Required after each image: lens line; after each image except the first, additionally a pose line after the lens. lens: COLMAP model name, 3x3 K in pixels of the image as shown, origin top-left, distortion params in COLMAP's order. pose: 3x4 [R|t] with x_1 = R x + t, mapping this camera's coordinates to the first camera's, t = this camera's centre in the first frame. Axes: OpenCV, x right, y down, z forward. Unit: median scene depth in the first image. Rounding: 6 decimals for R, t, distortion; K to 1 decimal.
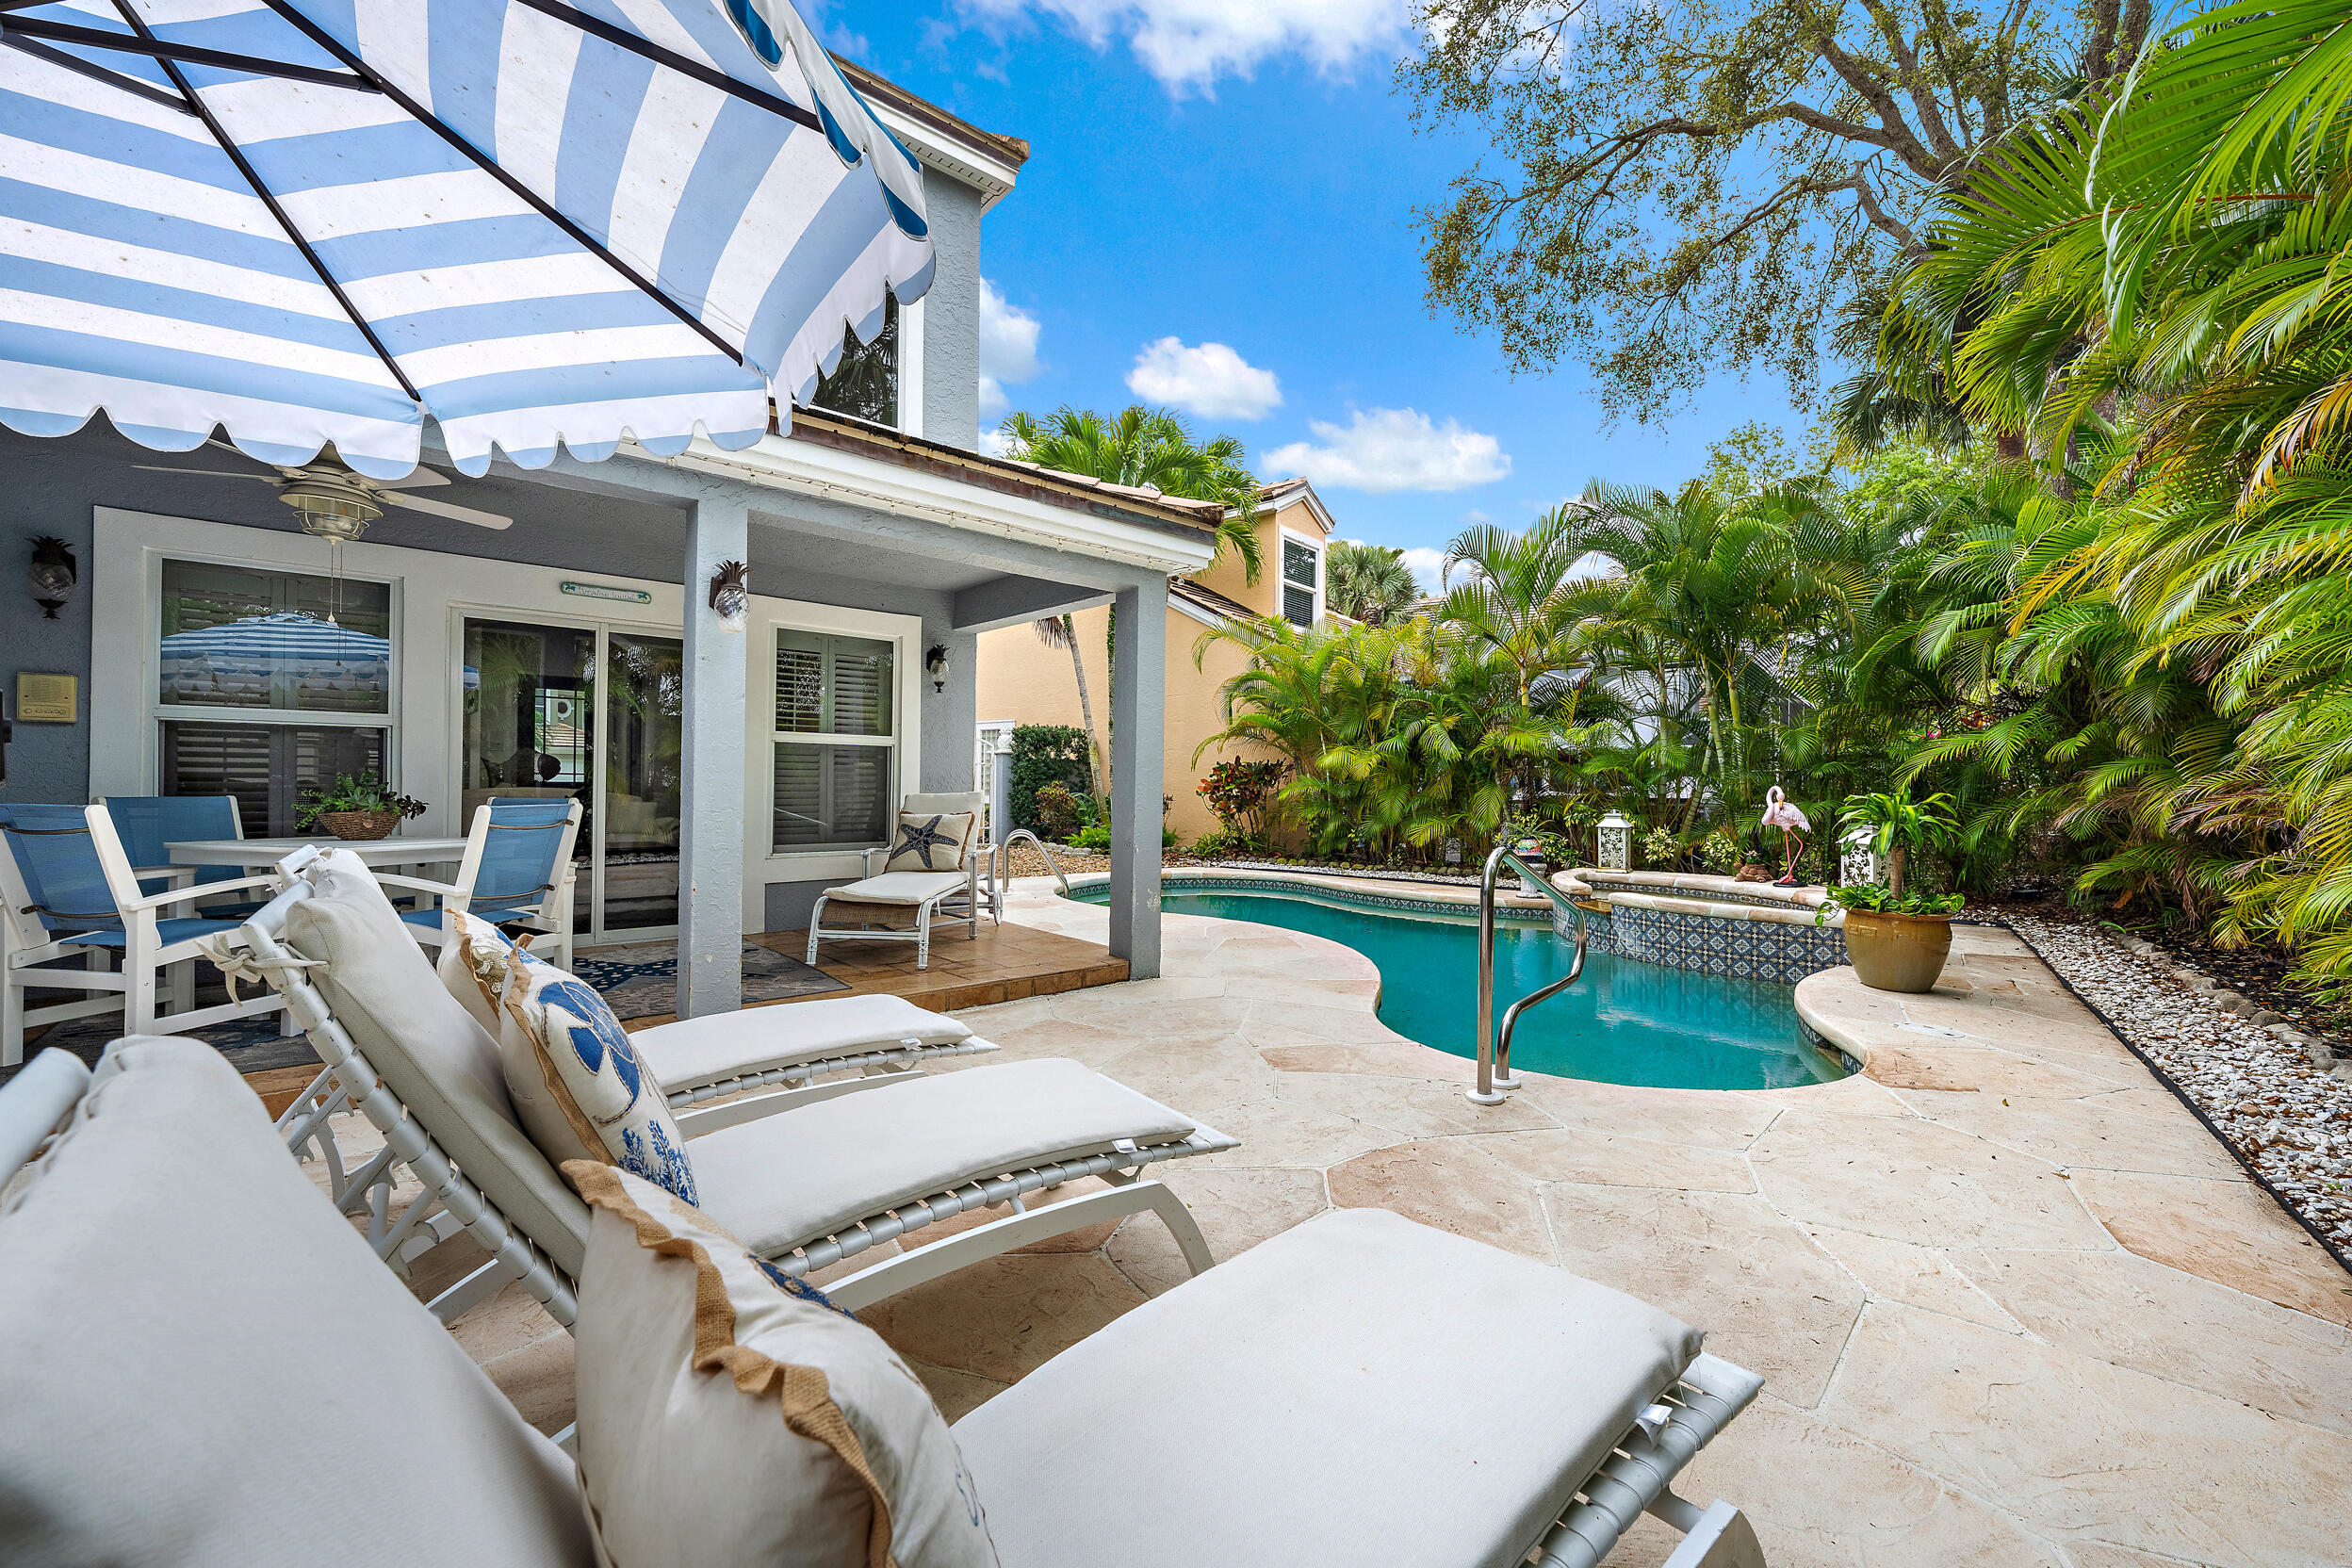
lens RADIAL K [[934.1, 0, 1170.8], [0, 934.1, 783.1], [0, 0, 1]] dist [-0.002396, 0.000039]
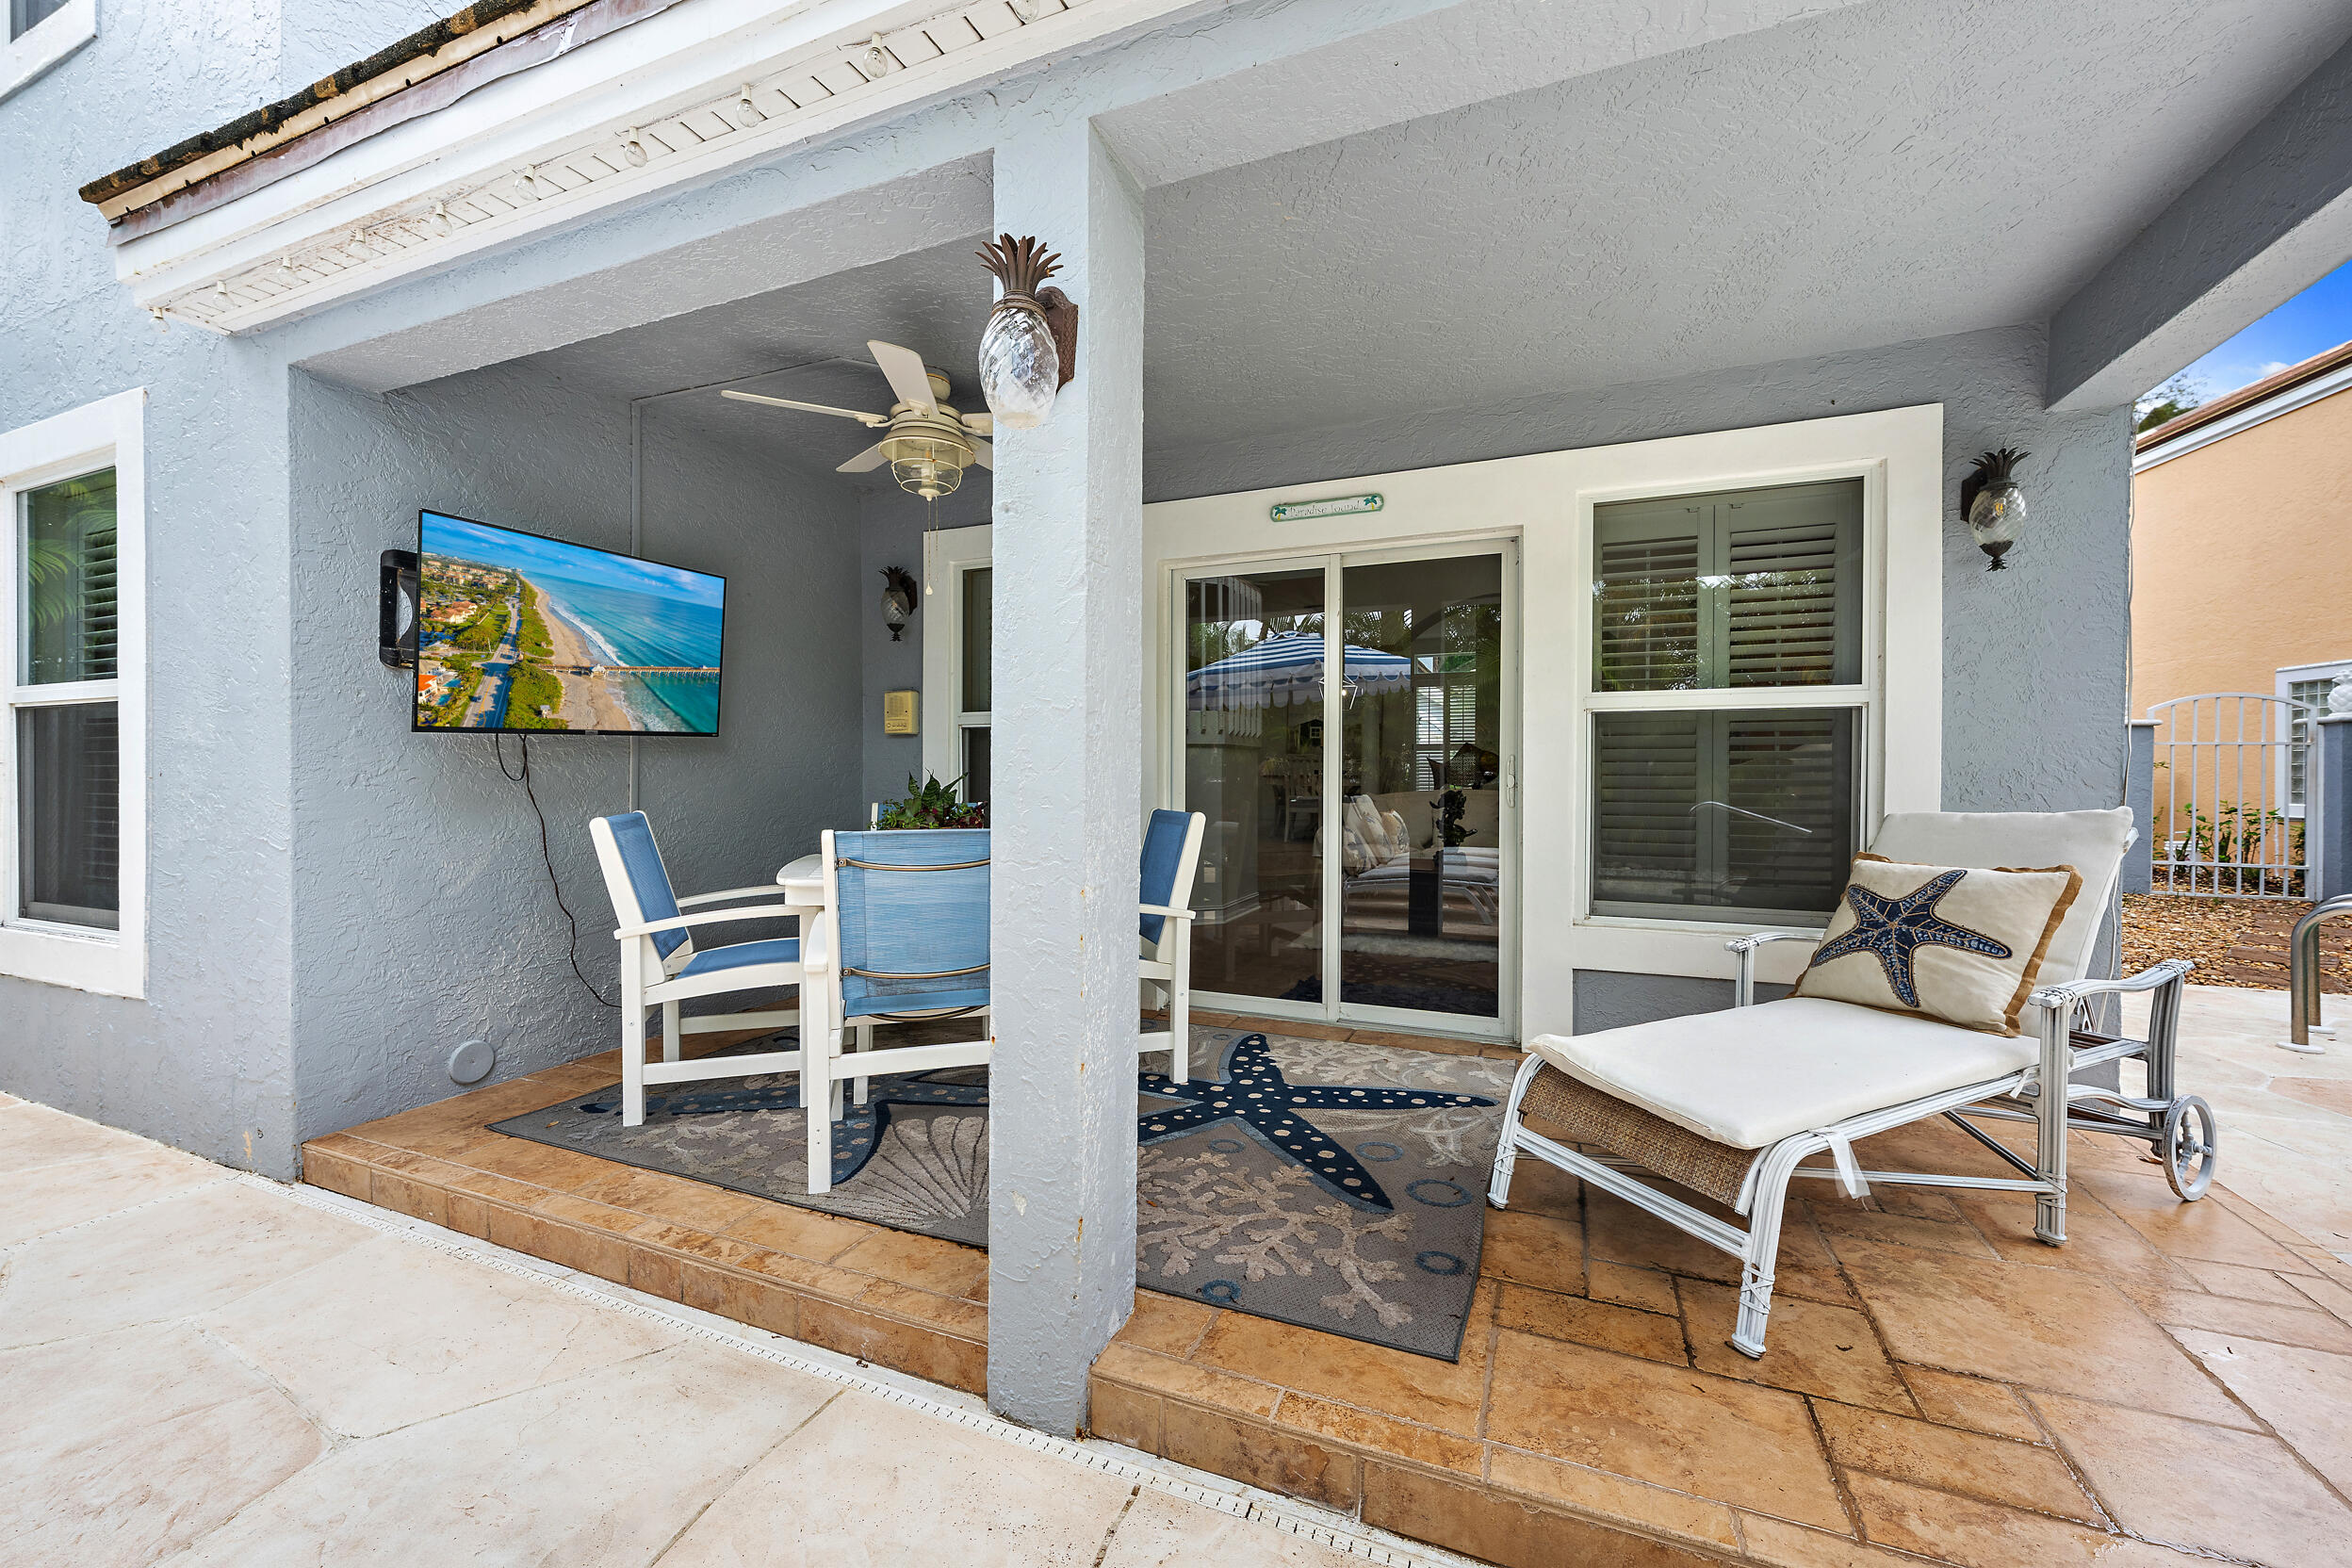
lens RADIAL K [[934.1, 0, 1150.9], [0, 934.1, 784.2], [0, 0, 1]] dist [-0.002396, 0.000039]
pose [[0.446856, -0.002850, -0.894601, -0.051714], [0.005243, 0.999986, -0.000567, -0.003232], [0.894590, -0.004437, 0.446865, 0.540807]]
